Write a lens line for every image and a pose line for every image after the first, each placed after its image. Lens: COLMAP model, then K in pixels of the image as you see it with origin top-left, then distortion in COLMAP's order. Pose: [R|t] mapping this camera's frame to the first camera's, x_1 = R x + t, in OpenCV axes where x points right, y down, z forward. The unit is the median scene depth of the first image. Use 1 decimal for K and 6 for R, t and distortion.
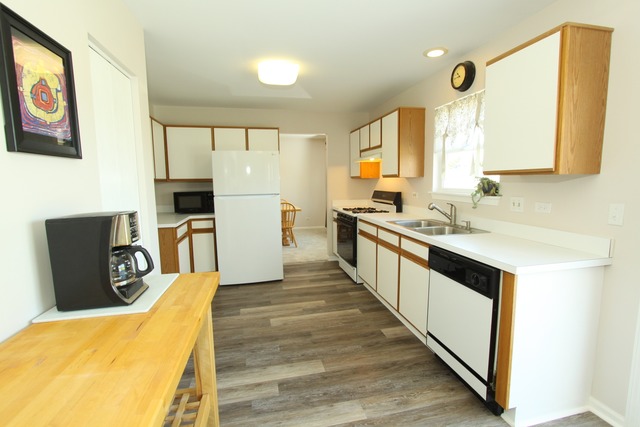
lens RADIAL K [[294.3, 0, 321.4], [0, 294.3, 214.3], [0, 0, 1]] dist [0.001647, -0.000112]
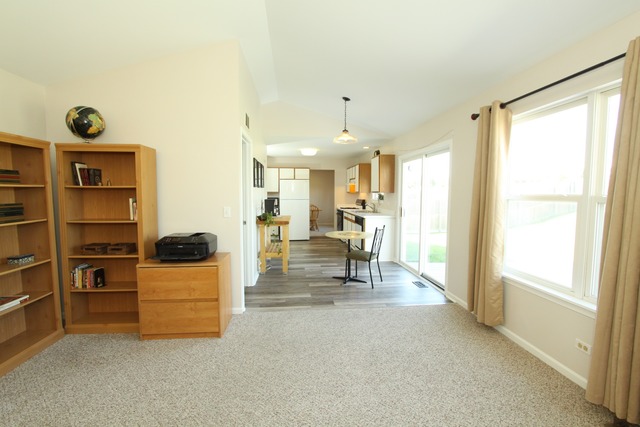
lens RADIAL K [[294.3, 0, 318.3], [0, 294.3, 215.3], [0, 0, 1]] dist [0.001647, -0.000112]
pose [[0.992096, 0.026260, -0.122700, 0.192326], [-0.030827, 0.998895, -0.035472, 0.119069], [0.121633, 0.038974, 0.991810, -1.110830]]
